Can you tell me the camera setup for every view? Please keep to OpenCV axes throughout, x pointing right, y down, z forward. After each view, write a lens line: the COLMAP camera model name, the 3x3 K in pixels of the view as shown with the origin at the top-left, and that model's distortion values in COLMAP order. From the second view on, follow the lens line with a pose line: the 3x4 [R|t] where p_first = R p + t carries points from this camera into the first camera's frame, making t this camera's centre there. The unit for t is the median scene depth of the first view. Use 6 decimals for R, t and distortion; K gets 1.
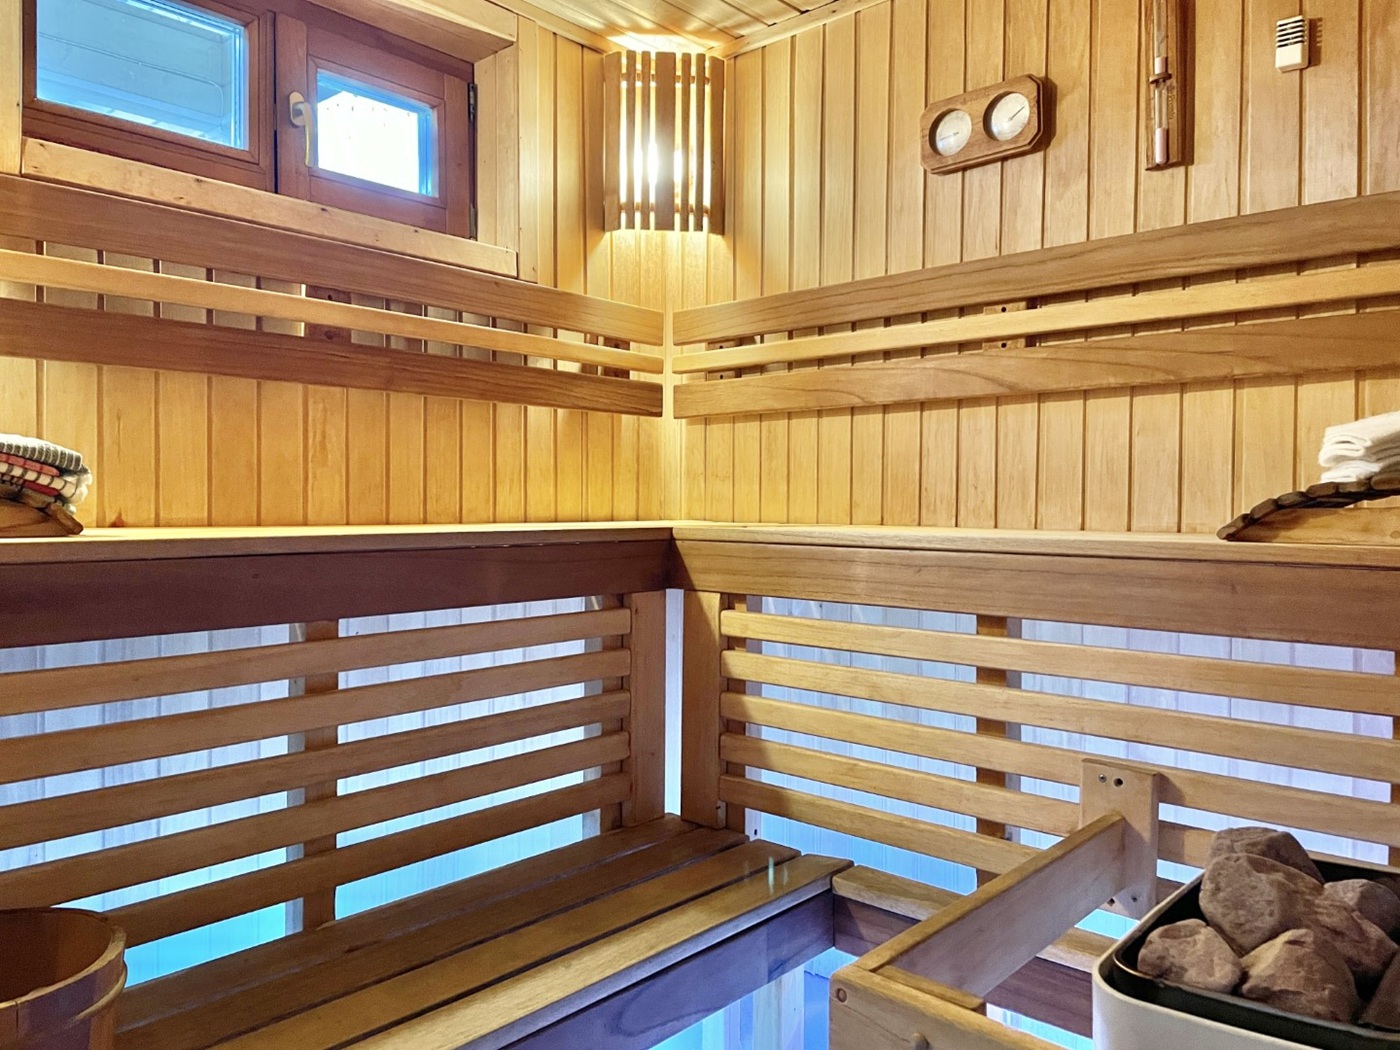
lens RADIAL K [[1043.9, 0, 700.9], [0, 1043.9, 526.2], [0, 0, 1]] dist [0.001874, 0.000210]
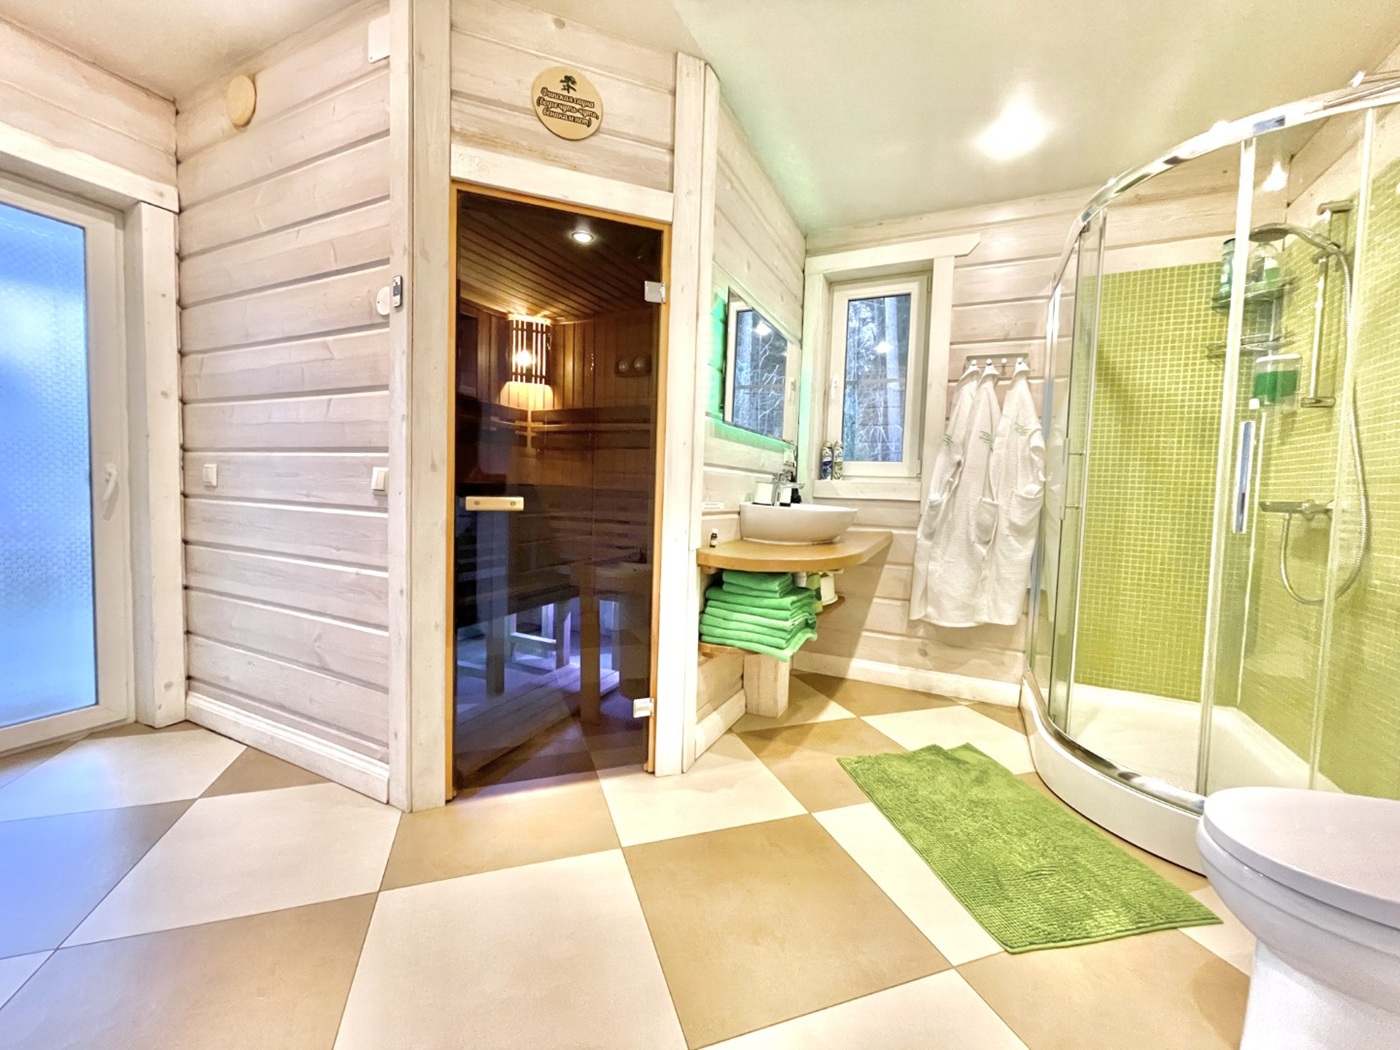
lens RADIAL K [[559.1, 0, 701.2], [0, 559.1, 520.9], [0, 0, 1]] dist [0.001036, 0.000013]
pose [[0.956675, 0.004243, 0.291128, -0.026818], [-0.018919, 0.998686, 0.047617, 0.014393], [-0.290544, -0.051062, 0.955498, -0.632673]]
